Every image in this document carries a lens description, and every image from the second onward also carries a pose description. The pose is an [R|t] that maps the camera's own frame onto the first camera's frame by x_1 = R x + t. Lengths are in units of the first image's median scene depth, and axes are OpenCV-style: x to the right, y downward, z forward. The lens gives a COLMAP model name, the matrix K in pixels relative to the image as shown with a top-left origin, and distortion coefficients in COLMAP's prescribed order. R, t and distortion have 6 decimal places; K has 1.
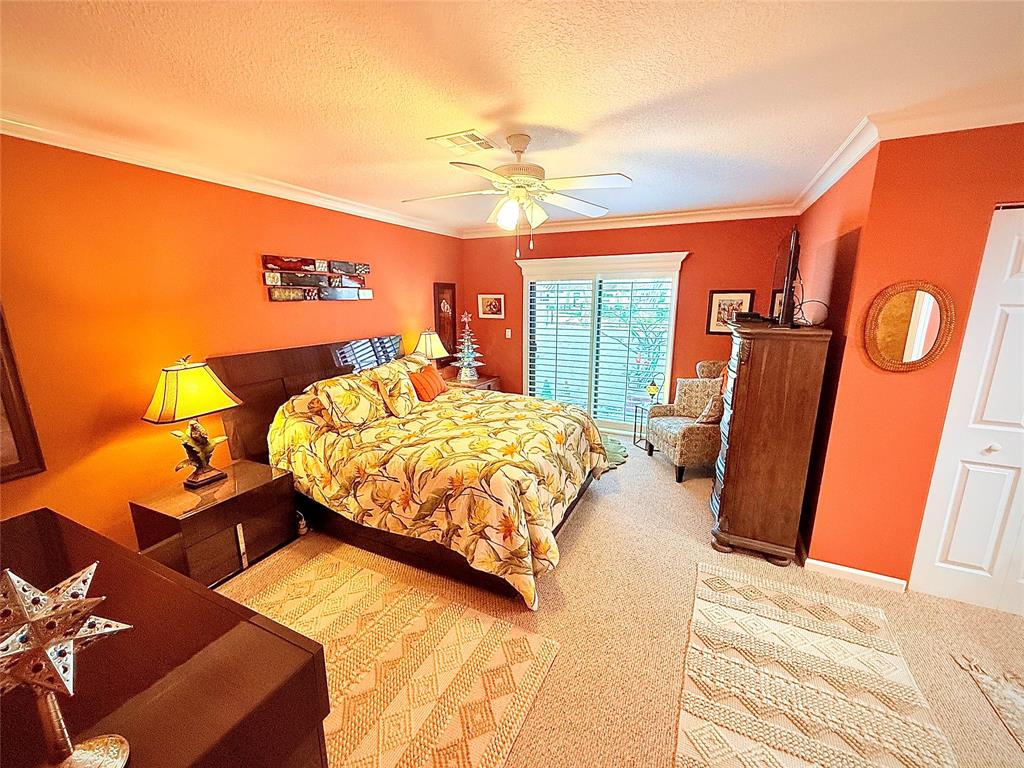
lens RADIAL K [[408.0, 0, 507.7], [0, 408.0, 385.8], [0, 0, 1]] dist [-0.000824, -0.000403]
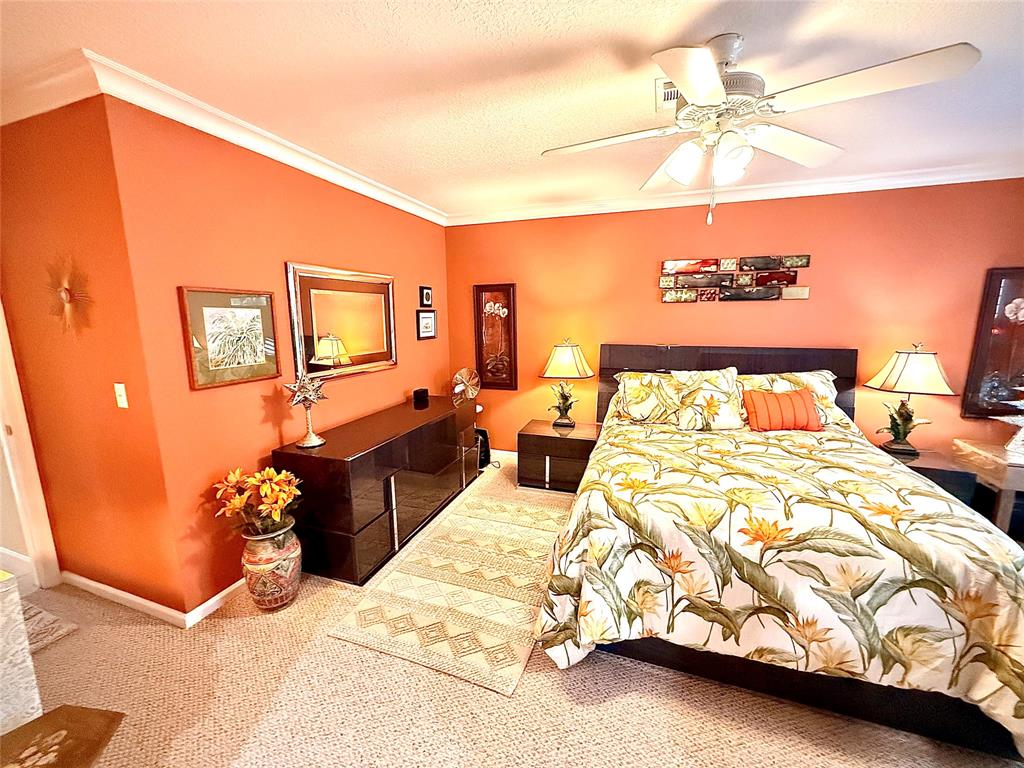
lens RADIAL K [[408.0, 0, 505.7], [0, 408.0, 383.9], [0, 0, 1]] dist [-0.000824, -0.000403]
pose [[0.100408, 0.171244, -0.980099, 0.544713], [-0.208110, 0.966902, 0.147618, -0.068004], [0.972938, 0.189146, 0.132722, 0.492122]]
